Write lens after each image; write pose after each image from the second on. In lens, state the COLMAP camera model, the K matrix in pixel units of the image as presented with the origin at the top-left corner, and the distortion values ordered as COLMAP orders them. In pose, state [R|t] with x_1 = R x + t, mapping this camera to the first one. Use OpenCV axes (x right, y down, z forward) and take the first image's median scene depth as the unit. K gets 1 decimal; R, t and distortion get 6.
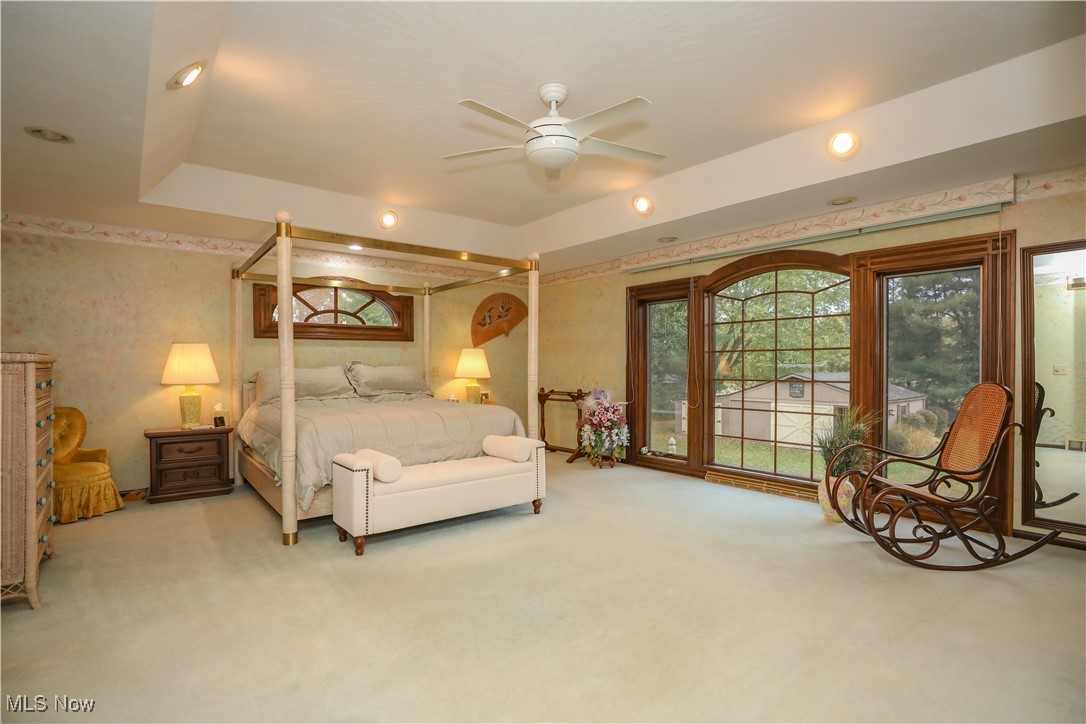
lens RADIAL K [[529.3, 0, 546.9], [0, 529.3, 361.5], [0, 0, 1]] dist [-0.027627, 0.000166]
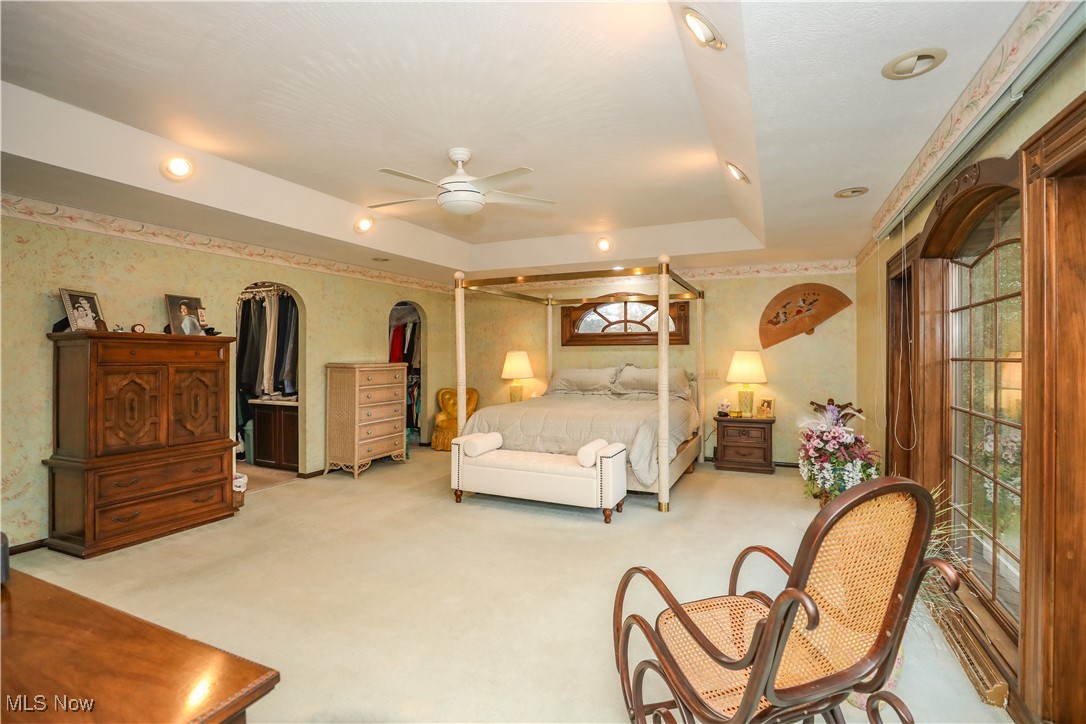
lens RADIAL K [[498.9, 0, 546.7], [0, 498.9, 358.3], [0, 0, 1]] dist [-0.023902, 0.000583]
pose [[0.450337, 0.002723, -0.892854, 0.520679], [0.000396, 0.999995, 0.003250, -0.015358], [0.892858, -0.001818, 0.450334, 0.329884]]
